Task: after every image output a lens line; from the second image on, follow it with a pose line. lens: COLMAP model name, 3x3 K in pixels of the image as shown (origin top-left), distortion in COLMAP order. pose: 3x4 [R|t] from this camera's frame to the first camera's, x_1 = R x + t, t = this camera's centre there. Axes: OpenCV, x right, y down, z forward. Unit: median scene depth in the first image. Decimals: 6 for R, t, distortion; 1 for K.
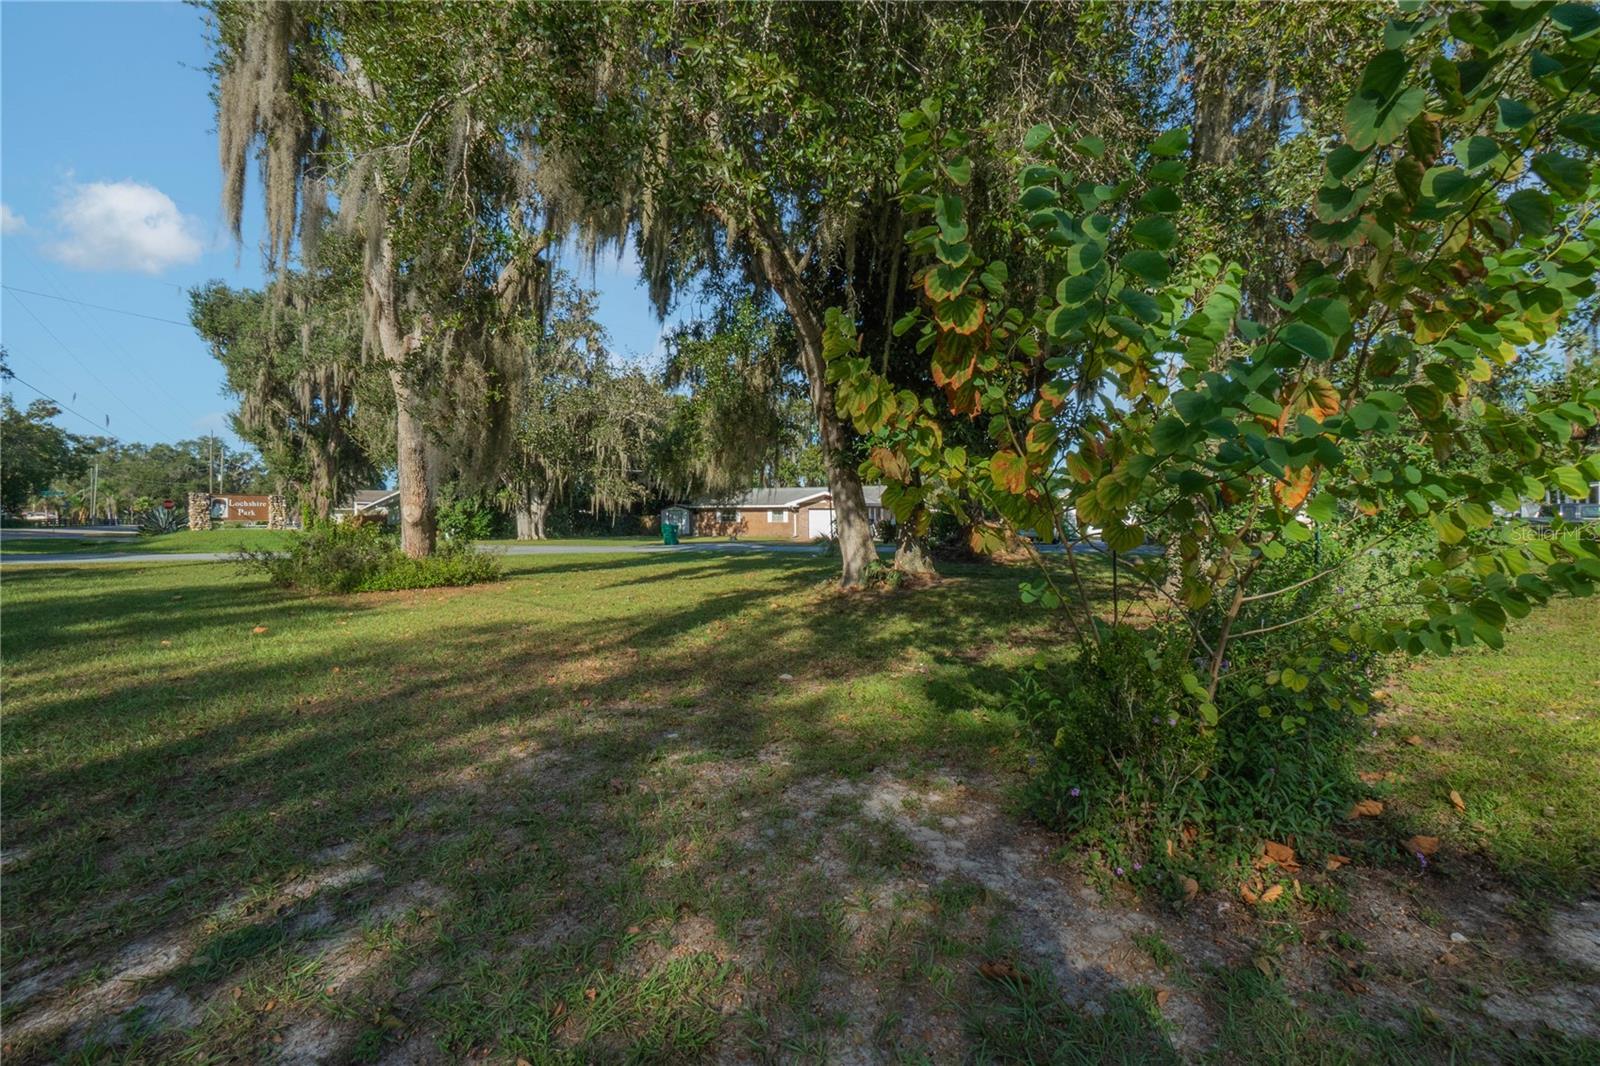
lens RADIAL K [[709.1, 0, 784.9], [0, 709.1, 534.8], [0, 0, 1]] dist [-0.065684, 0.021835]
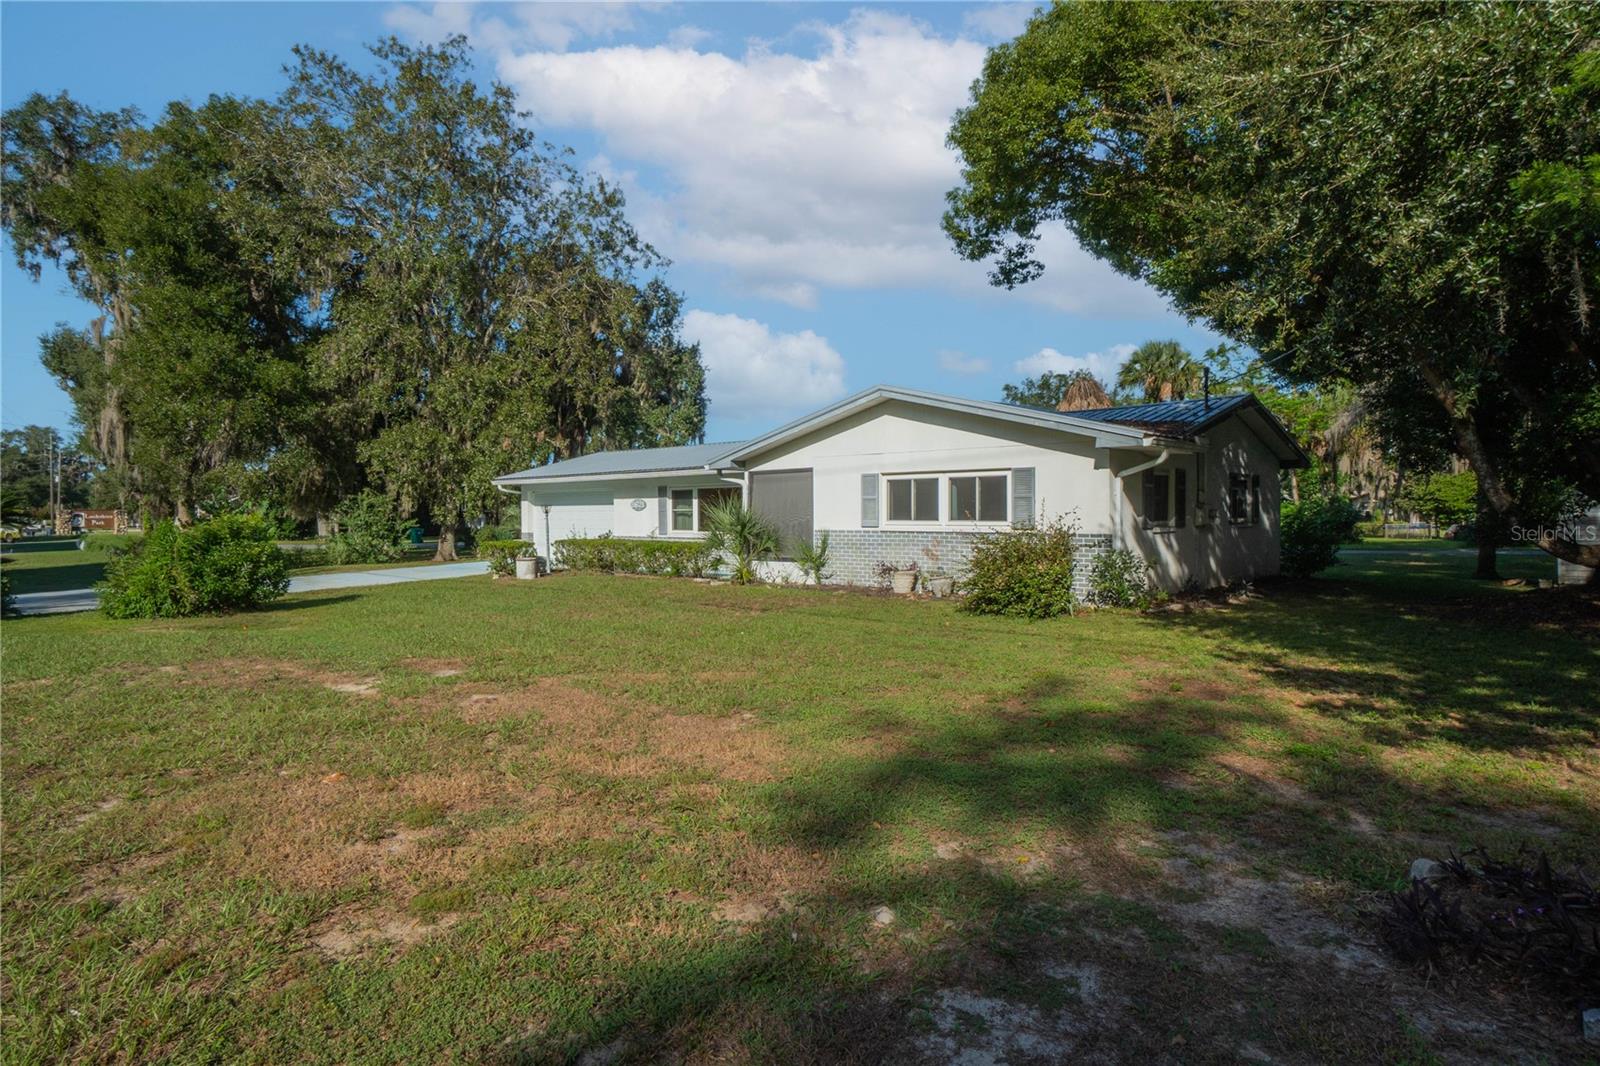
lens RADIAL K [[865.2, 0, 800.0], [0, 865.2, 533.0], [0, 0, 1]] dist [-0.000545, -0.000298]
pose [[0.999495, -0.006835, 0.031022, 0.432845], [0.006687, 0.999966, 0.004856, -0.006649], [-0.031054, -0.004647, 0.999507, -0.588955]]
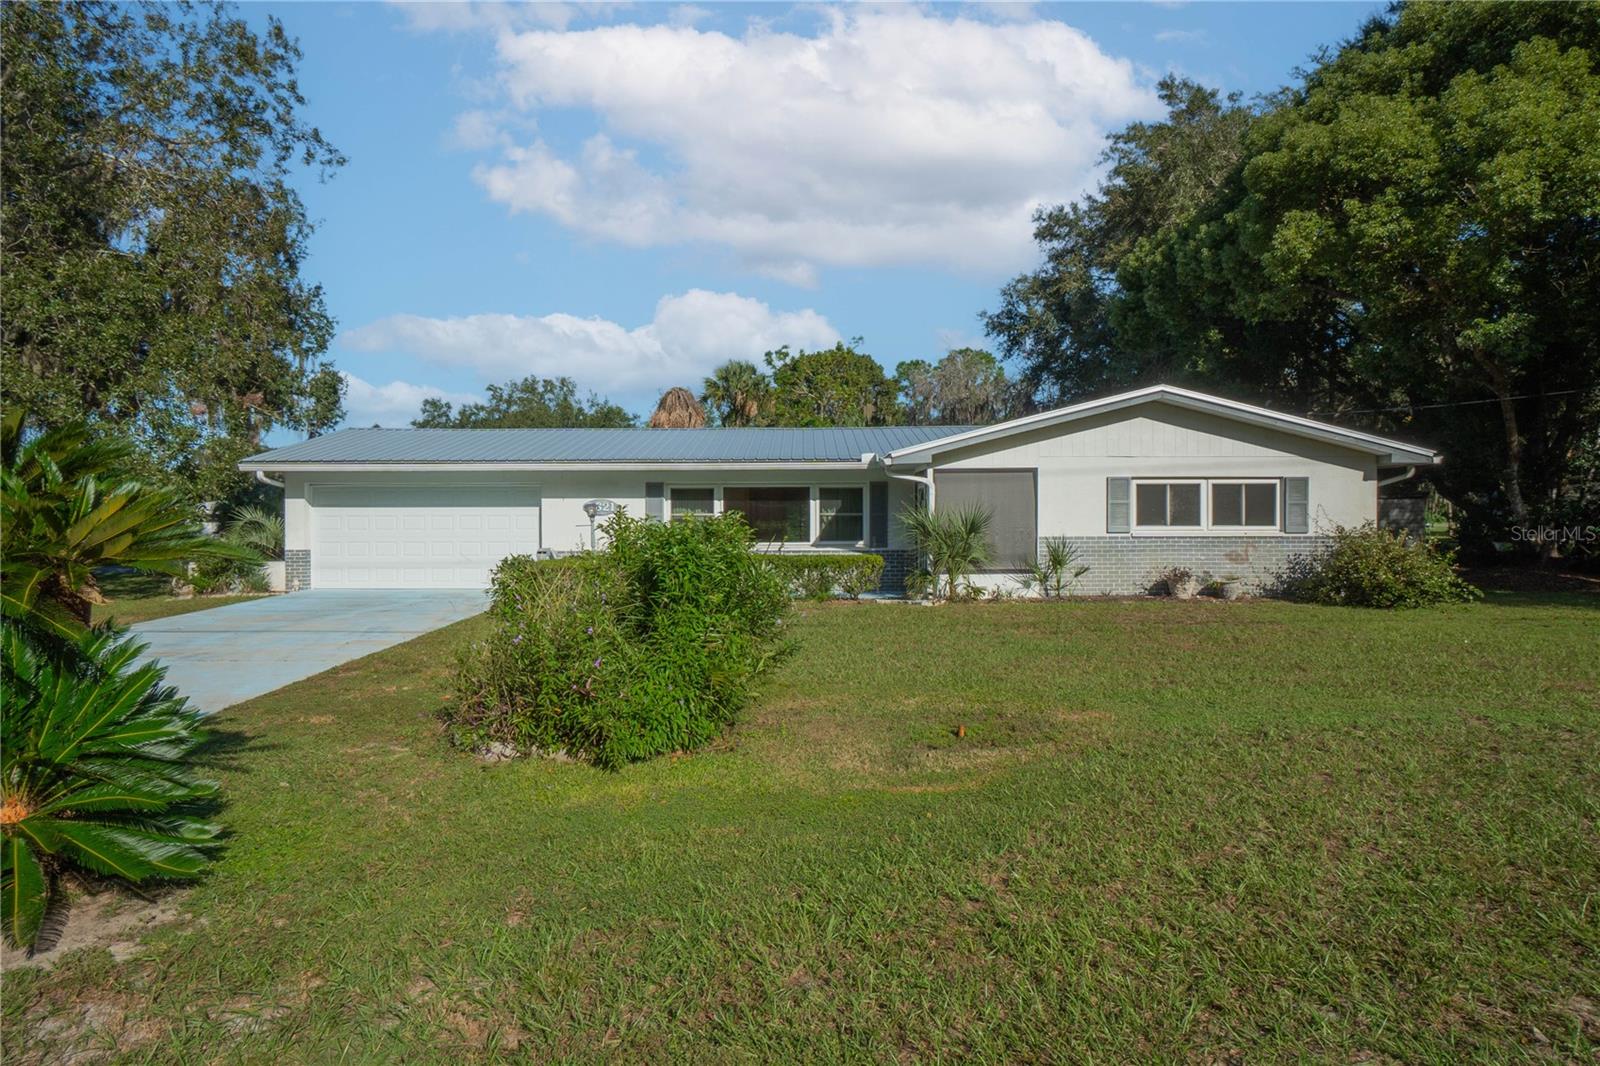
lens RADIAL K [[865.2, 0, 800.0], [0, 865.2, 533.0], [0, 0, 1]] dist [-0.000545, -0.000298]
pose [[0.697625, -0.014054, 0.716325, 0.130052], [0.018039, 0.999835, 0.002048, -0.010120], [-0.716236, 0.011493, 0.697764, -0.373480]]
